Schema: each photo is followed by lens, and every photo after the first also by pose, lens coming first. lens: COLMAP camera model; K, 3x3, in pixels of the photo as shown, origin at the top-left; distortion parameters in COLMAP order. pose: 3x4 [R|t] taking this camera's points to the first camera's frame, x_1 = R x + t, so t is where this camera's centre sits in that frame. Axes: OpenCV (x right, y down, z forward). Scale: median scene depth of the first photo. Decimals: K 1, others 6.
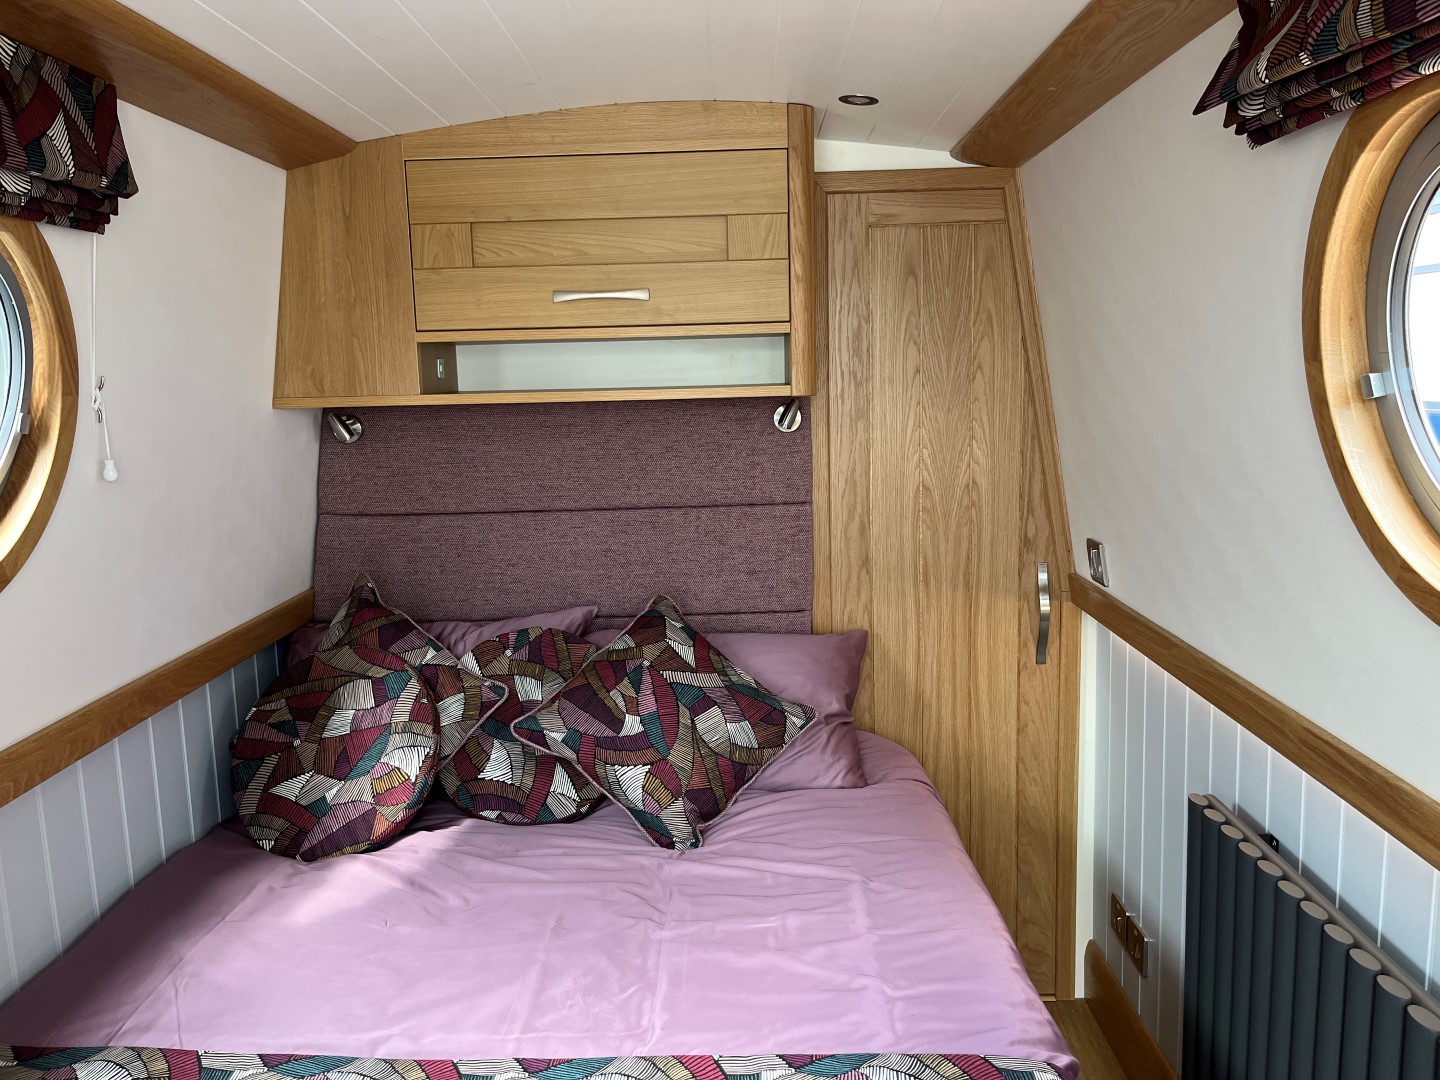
lens RADIAL K [[1098.3, 0, 724.7], [0, 1098.3, 545.6], [0, 0, 1]] dist [0.007110, 0.003399]
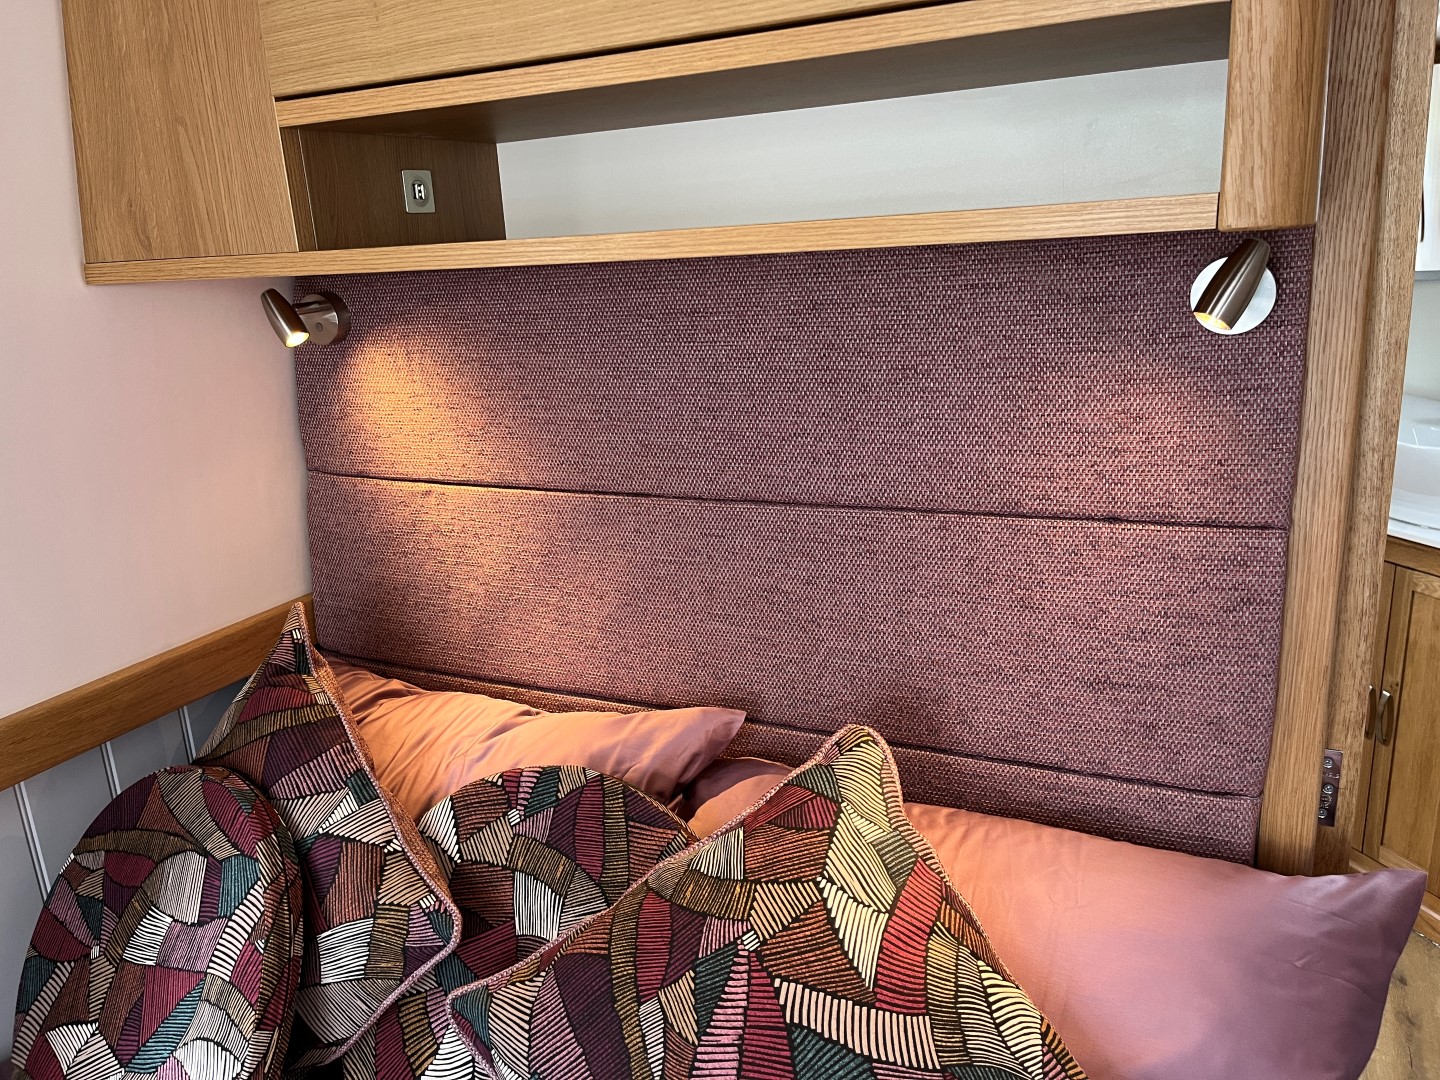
lens RADIAL K [[1066.8, 0, 720.0], [0, 1066.8, 540.0], [0, 0, 1]] dist [0.029484, 0.000467]
pose [[0.902506, 0.091453, -0.420856, 0.068960], [-0.033085, 0.989029, 0.143970, -0.093468], [0.429405, -0.116009, 0.895630, 0.696275]]
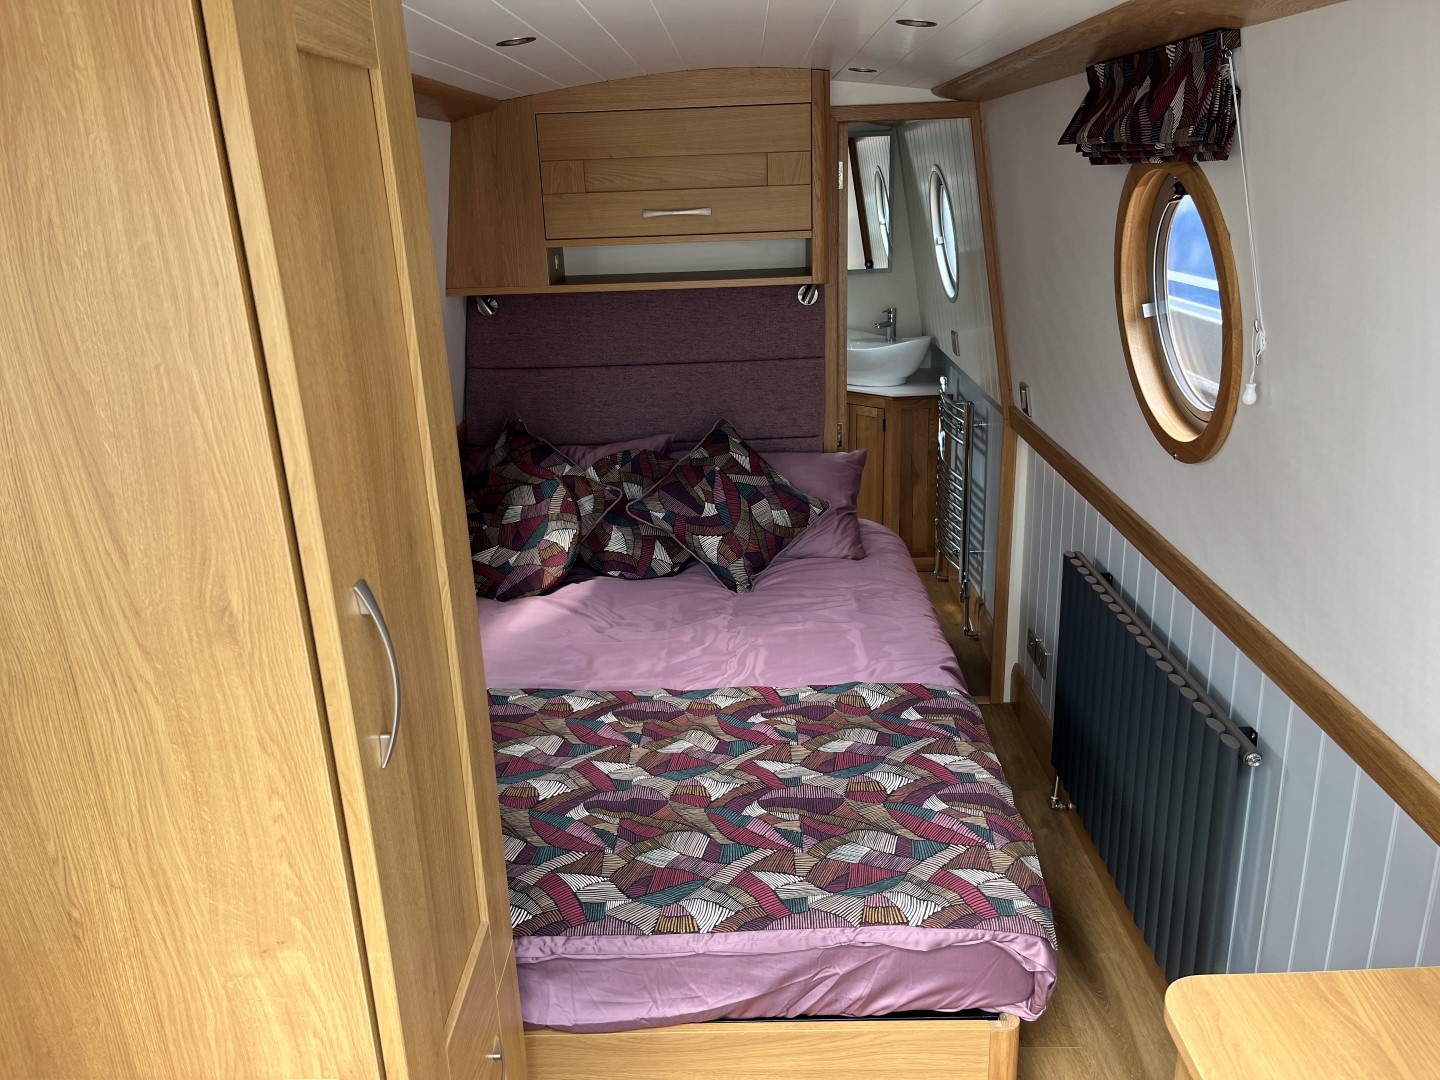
lens RADIAL K [[1098.3, 0, 724.7], [0, 1098.3, 545.6], [0, 0, 1]] dist [0.007110, 0.003399]
pose [[0.999953, -0.009134, 0.003288, -0.060932], [0.008491, 0.987106, 0.159841, -0.031823], [-0.004706, -0.159805, 0.987137, -0.456596]]
